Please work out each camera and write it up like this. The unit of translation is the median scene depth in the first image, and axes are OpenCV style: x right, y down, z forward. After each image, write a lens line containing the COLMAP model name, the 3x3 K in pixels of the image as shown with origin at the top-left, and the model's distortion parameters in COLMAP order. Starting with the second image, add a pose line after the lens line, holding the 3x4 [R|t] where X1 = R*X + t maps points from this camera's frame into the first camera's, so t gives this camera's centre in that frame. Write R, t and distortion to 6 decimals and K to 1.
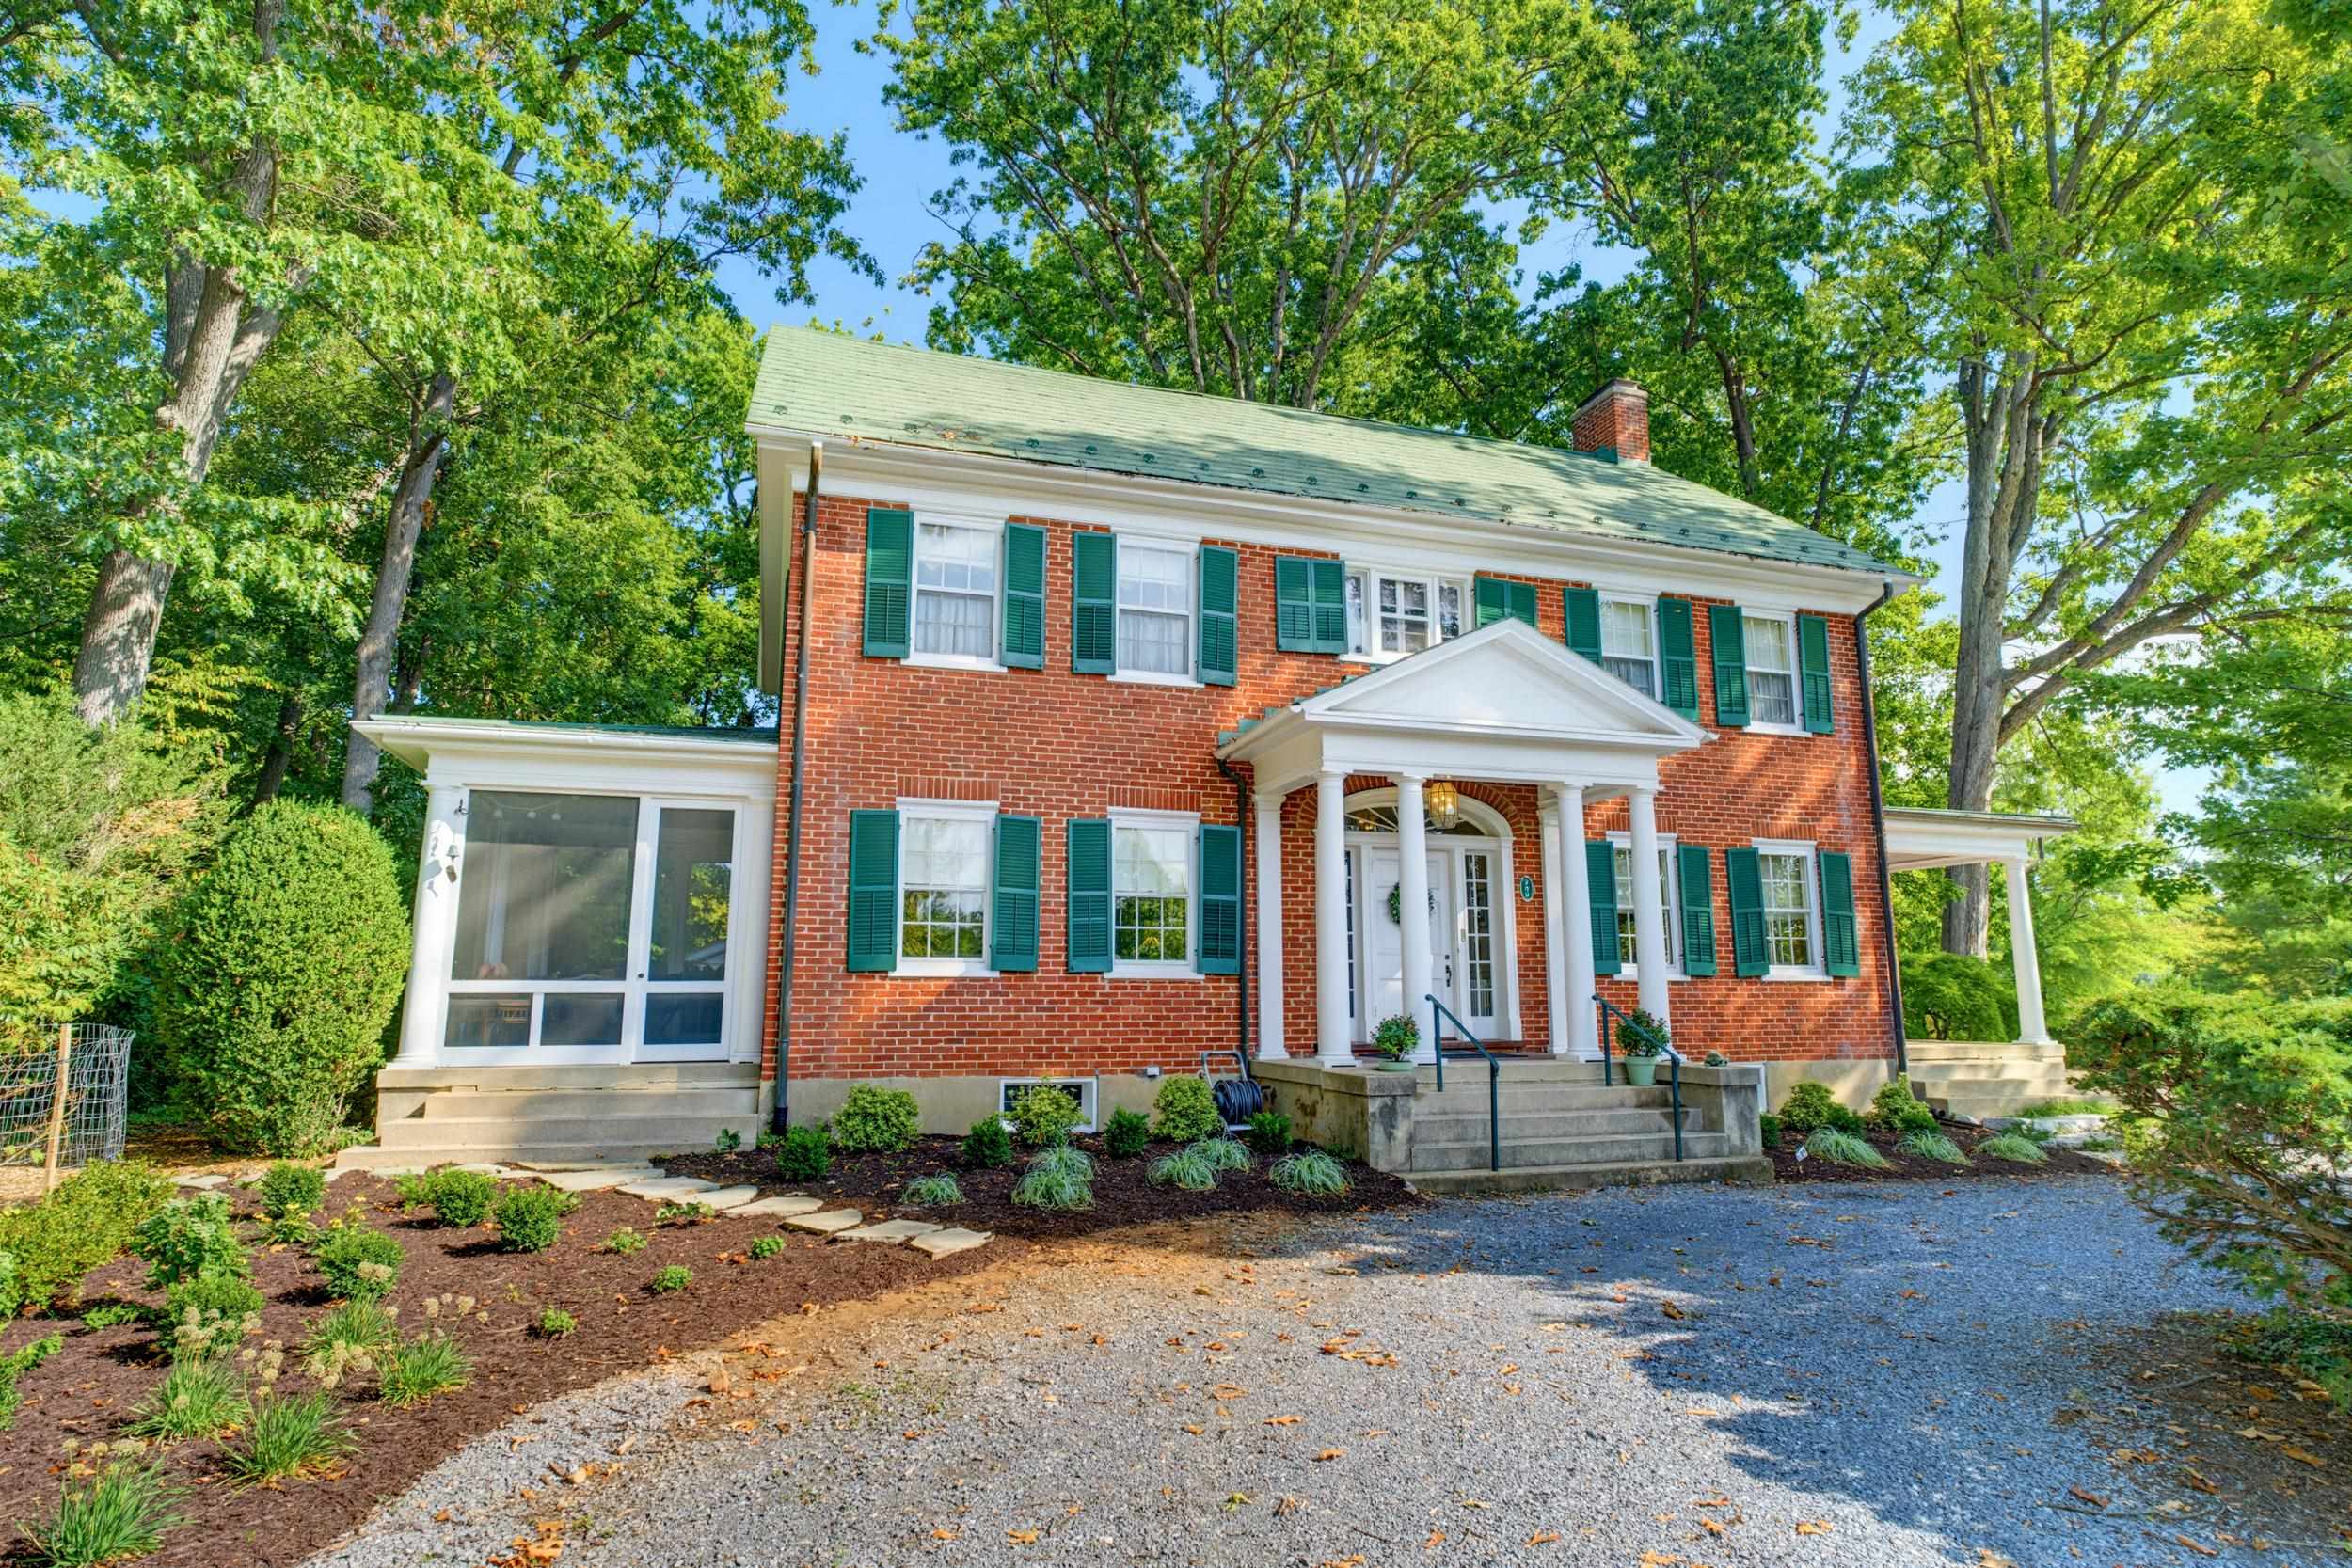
lens RADIAL K [[1231.2, 0, 1185.0], [0, 1231.2, 784.5], [0, 0, 1]] dist [-0.014601, 0.002449]
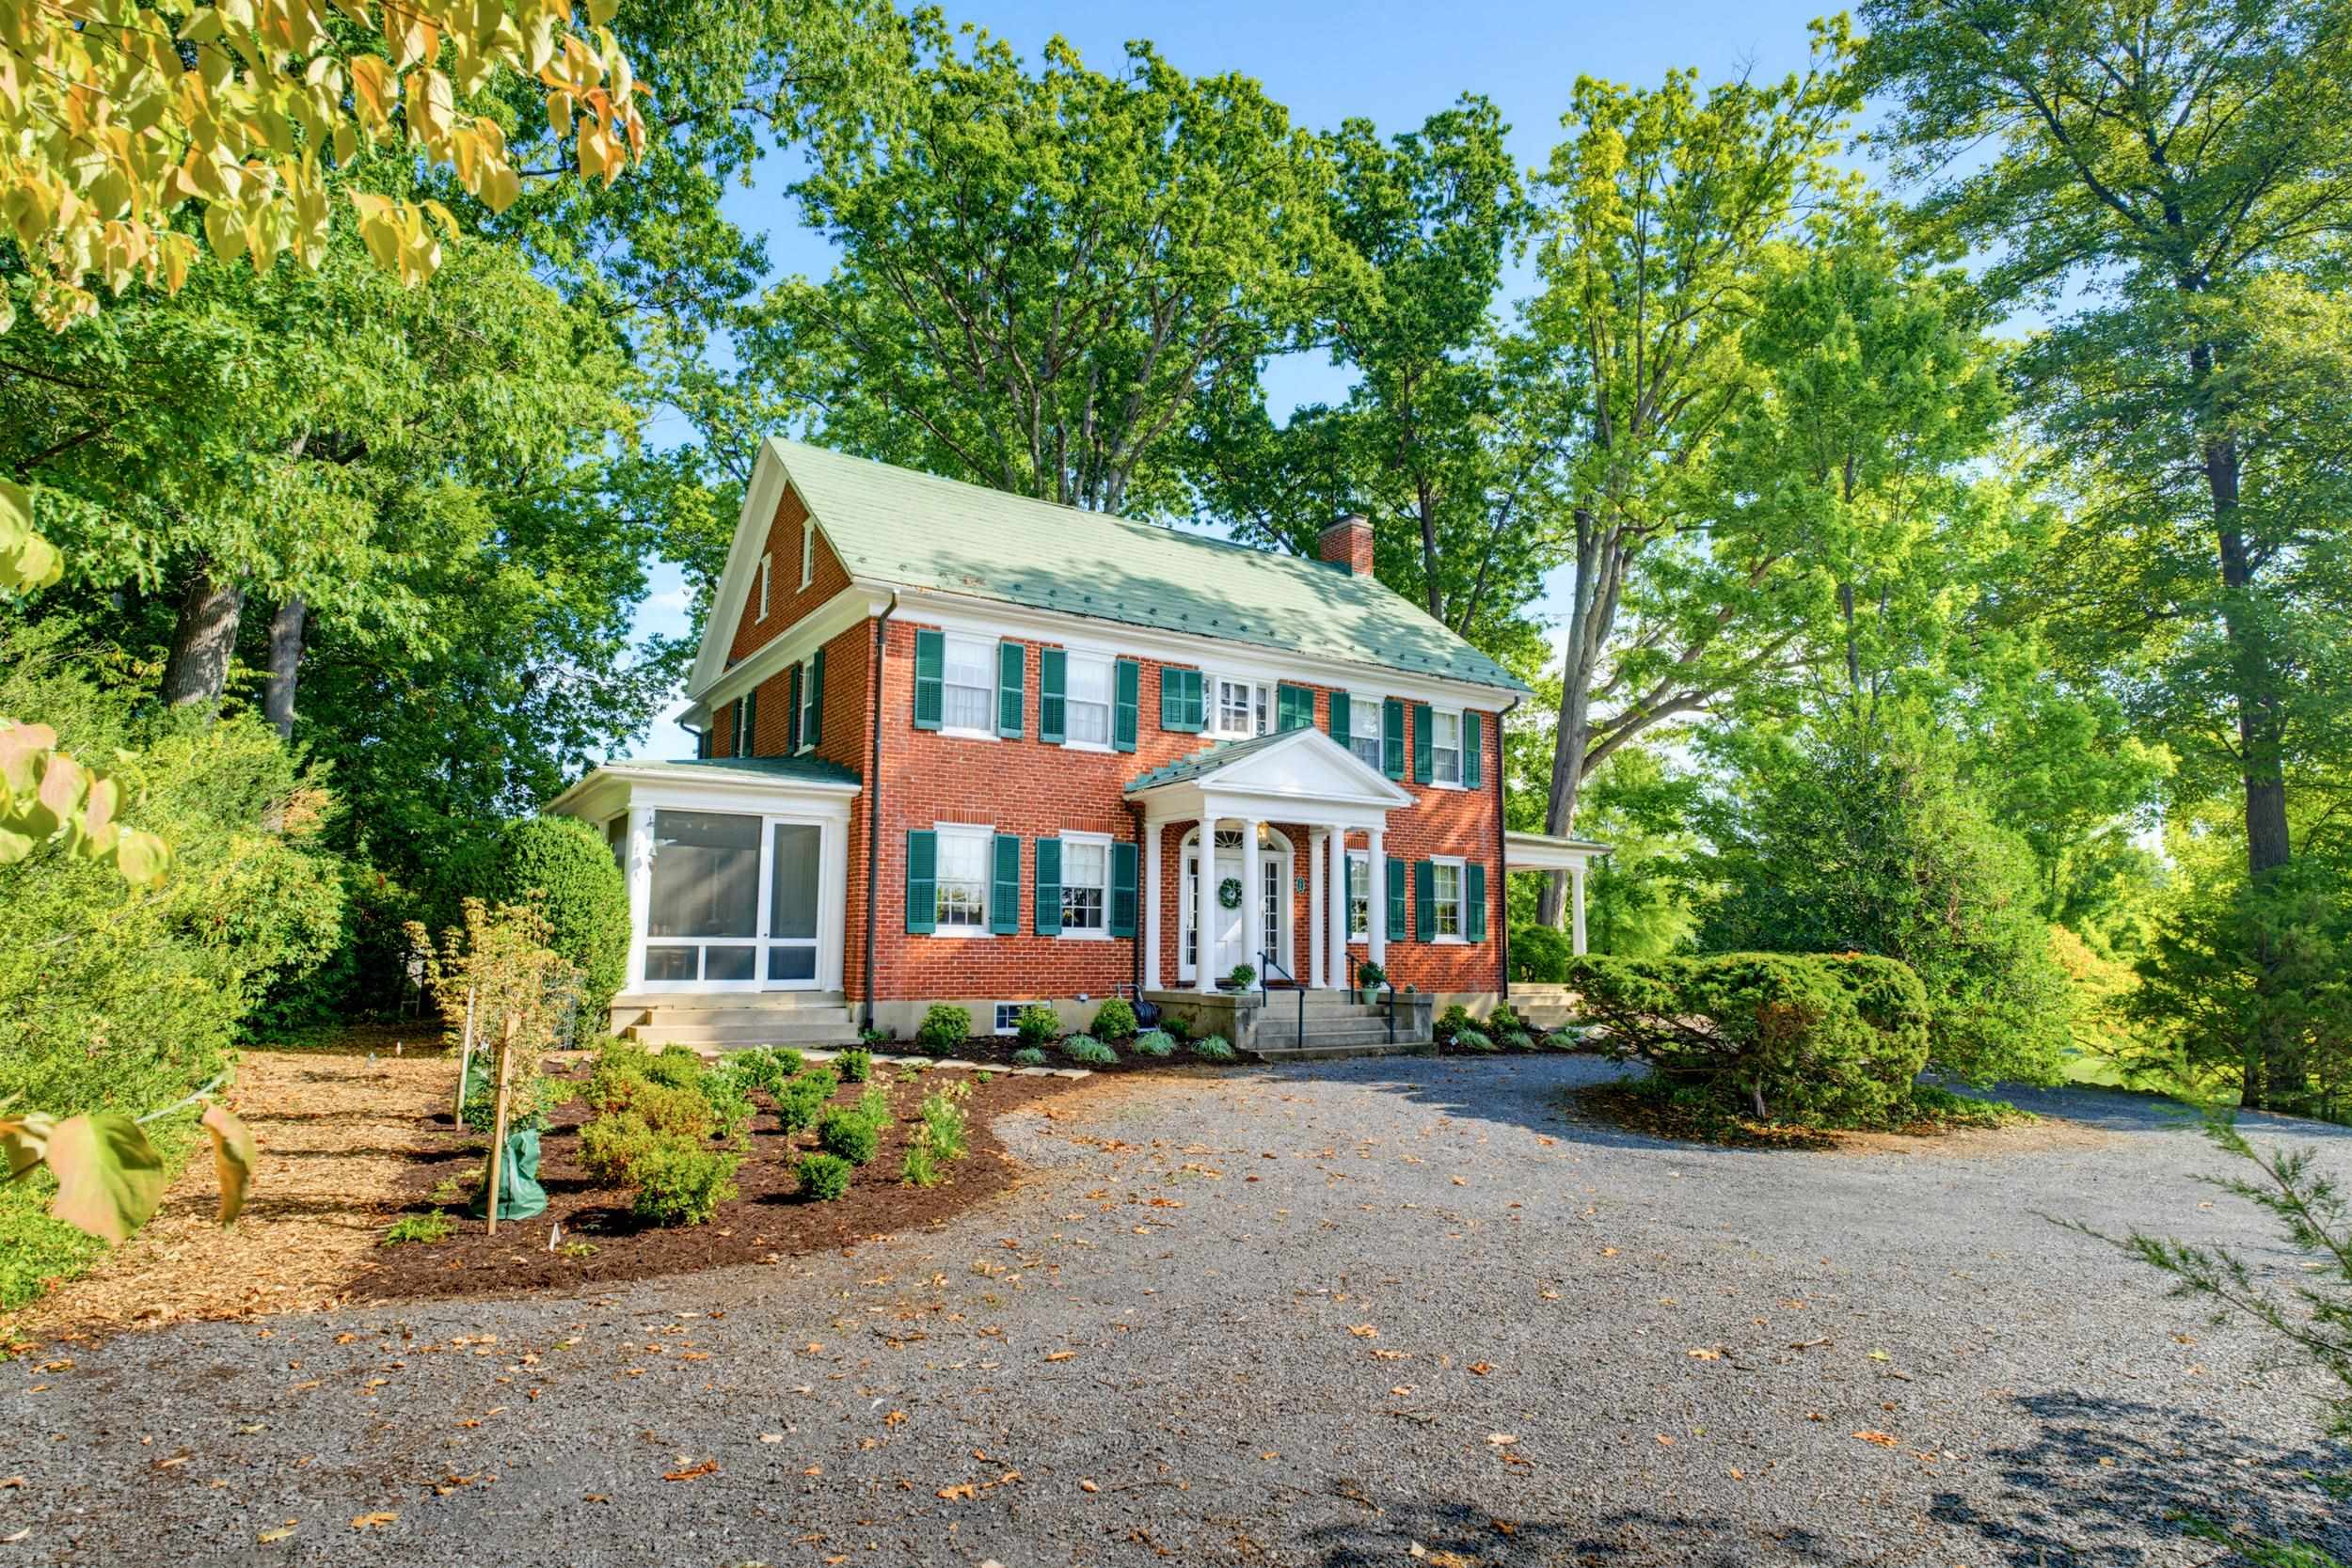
lens RADIAL K [[1263.8, 0, 1181.4], [0, 1263.8, 786.7], [0, 0, 1]] dist [-0.014824, -0.000132]
pose [[0.963181, 0.042732, 0.265434, -0.334703], [-0.054628, 0.997799, 0.037593, -0.102920], [-0.263244, -0.050708, 0.963396, -0.570155]]
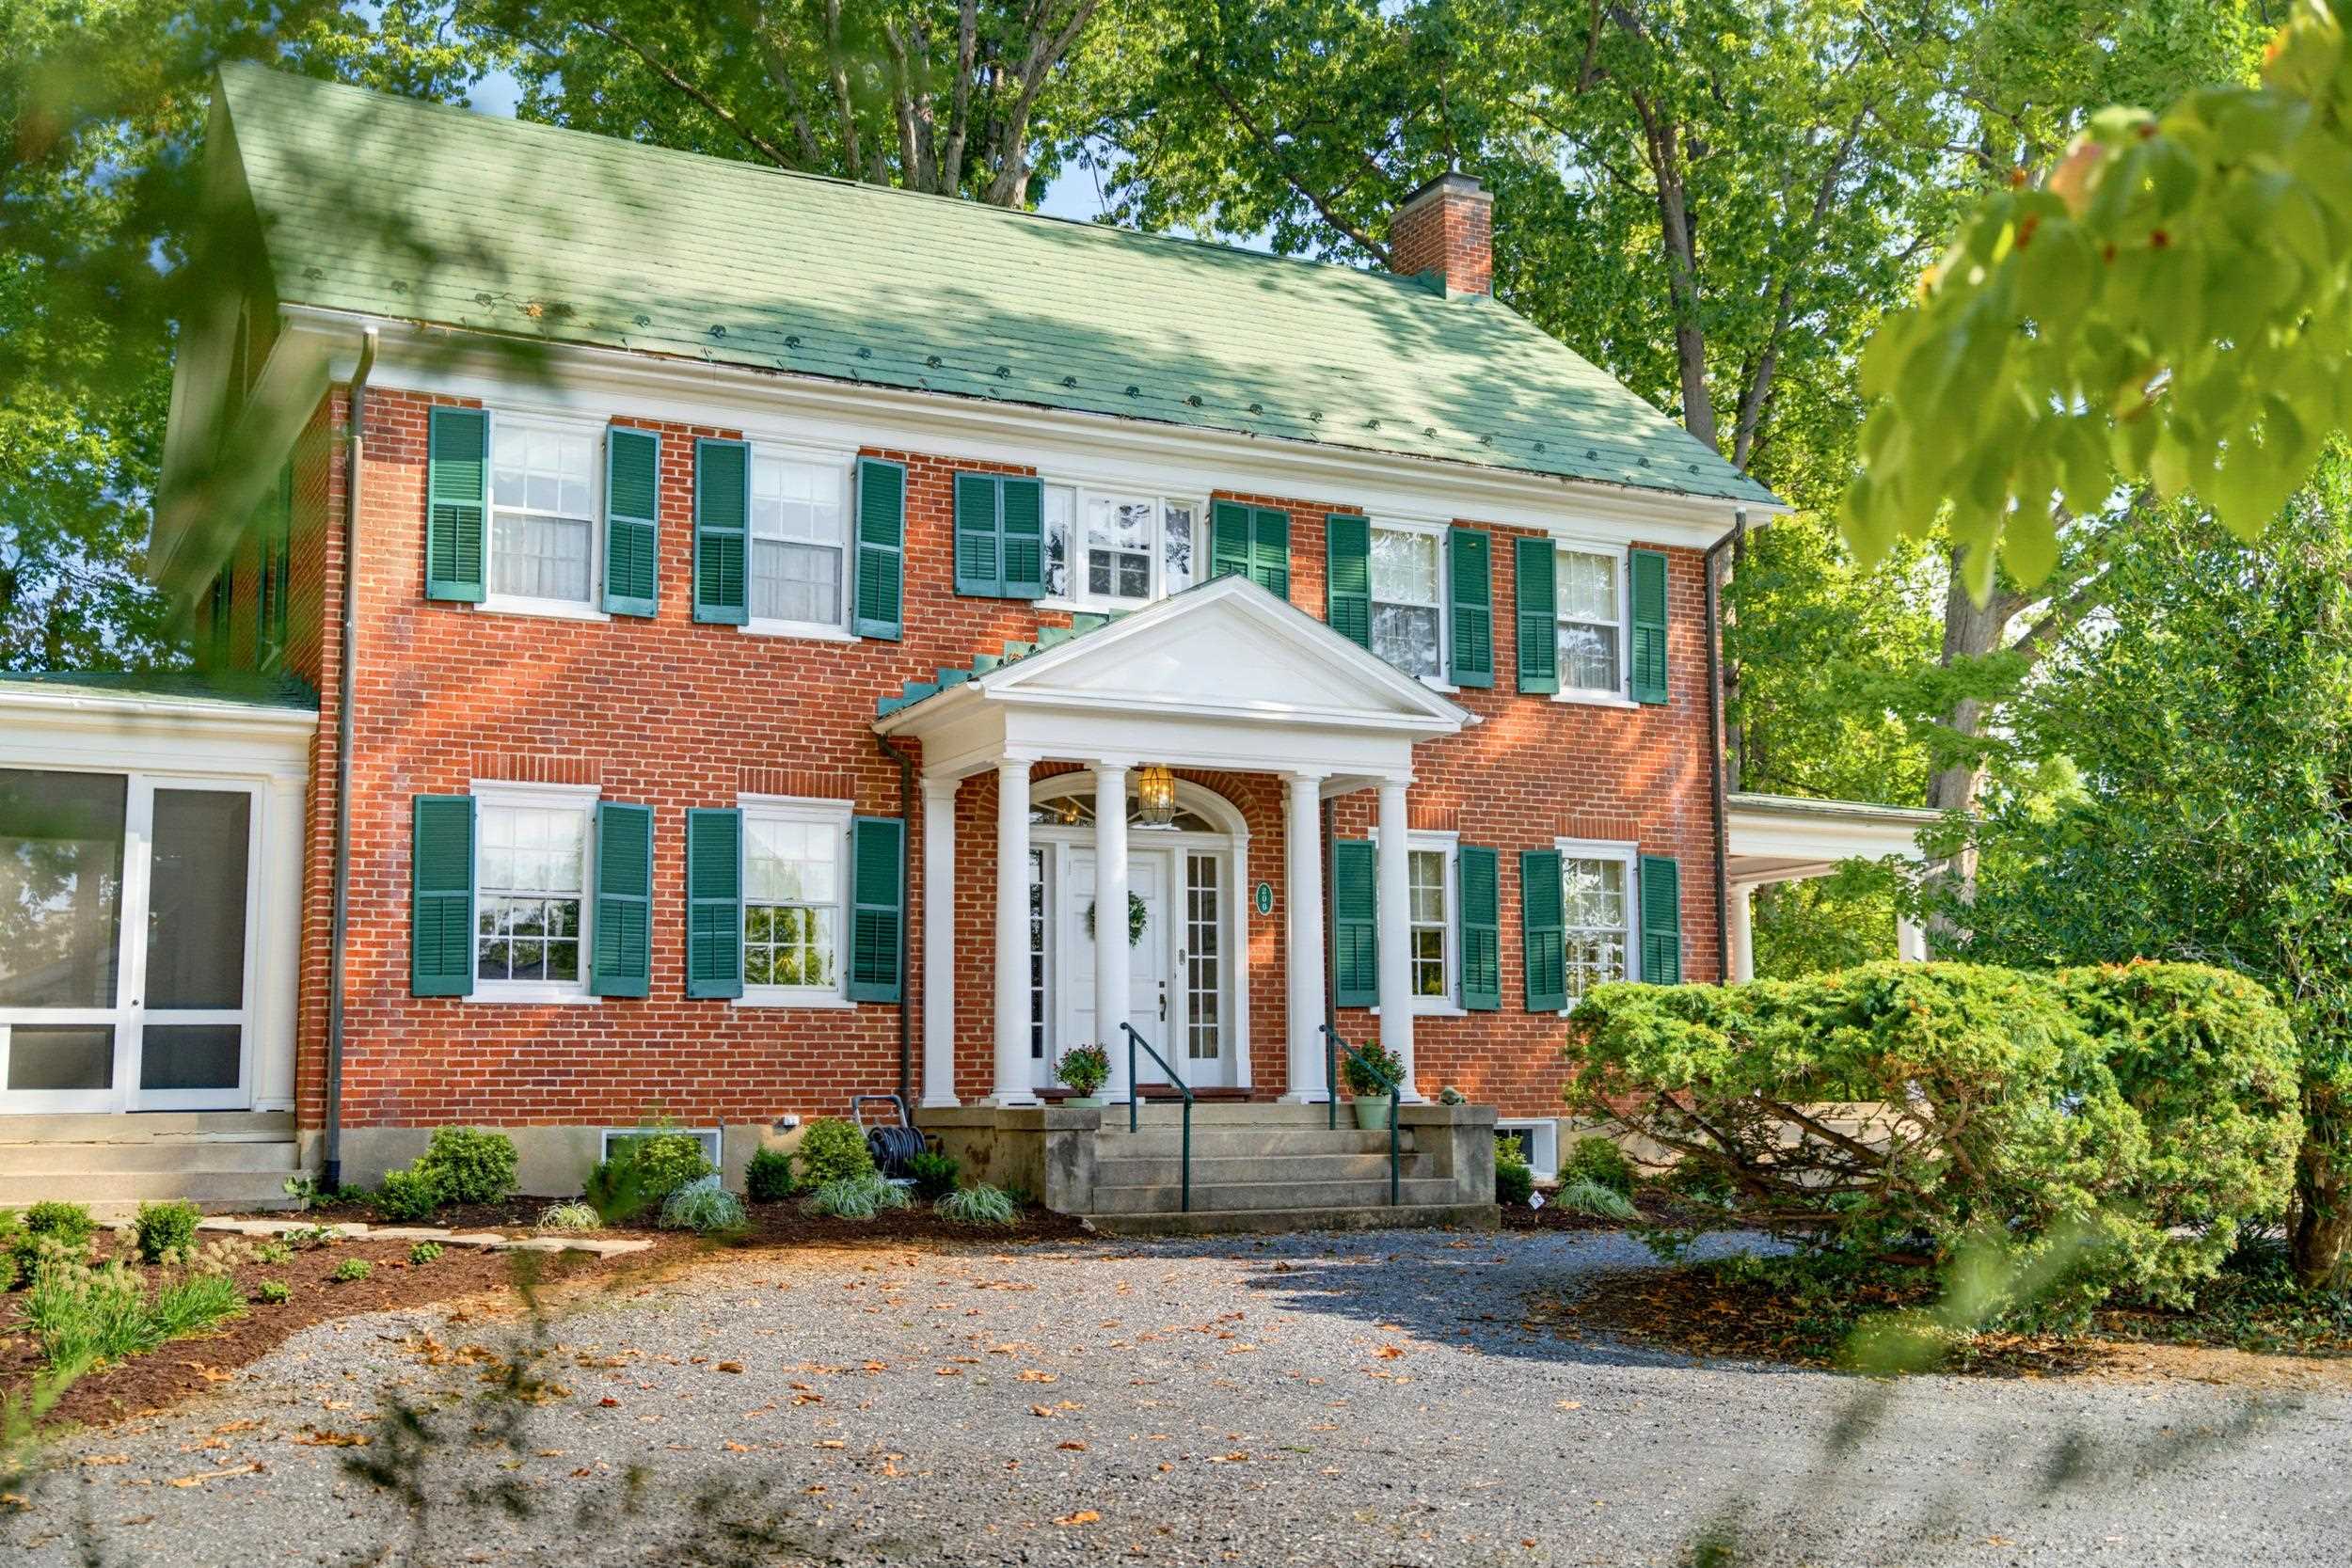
lens RADIAL K [[2434.9, 0, 1182.0], [0, 2434.9, 792.0], [0, 0, 1]] dist [0.021180, 0.000000]
pose [[0.986204, 0.014509, 0.164898, -0.038146], [-0.021614, 0.998910, 0.041373, -0.052672], [-0.164118, -0.044367, 0.985442, -0.585817]]
